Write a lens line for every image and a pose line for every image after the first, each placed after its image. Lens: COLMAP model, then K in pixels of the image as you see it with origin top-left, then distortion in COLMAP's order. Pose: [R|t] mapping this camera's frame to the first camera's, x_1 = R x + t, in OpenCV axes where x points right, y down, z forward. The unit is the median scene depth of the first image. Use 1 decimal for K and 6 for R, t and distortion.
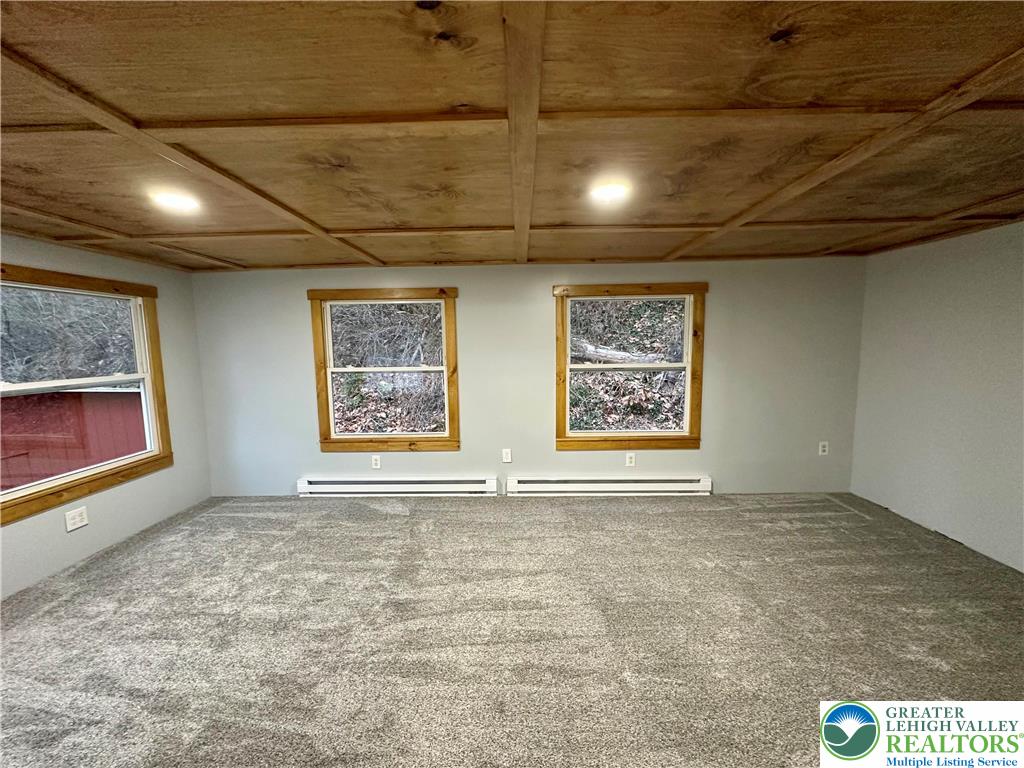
lens RADIAL K [[410.8, 0, 512.6], [0, 410.8, 387.2], [0, 0, 1]] dist [-0.000279, -0.000004]
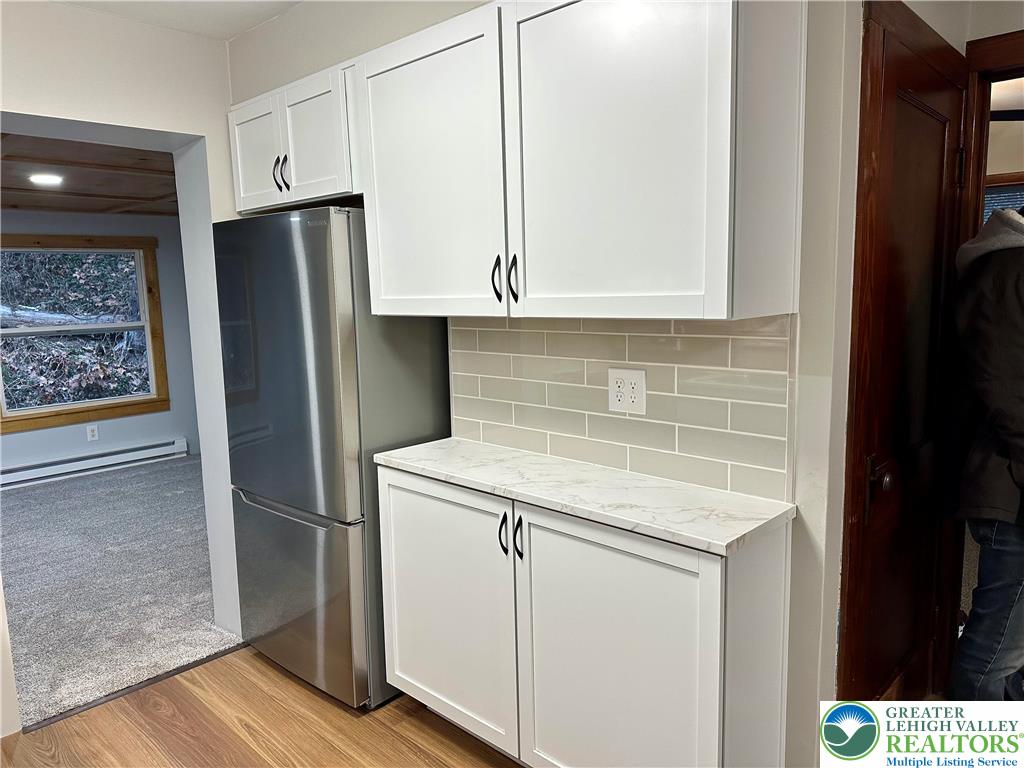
lens RADIAL K [[715.2, 0, 512.7], [0, 715.2, 384.7], [0, 0, 1]] dist [0.002088, -0.002168]
pose [[0.670280, -0.106685, 0.734399, -0.129723], [0.096029, 0.993761, 0.056717, 0.040975], [-0.735869, 0.032507, 0.676344, -0.406990]]
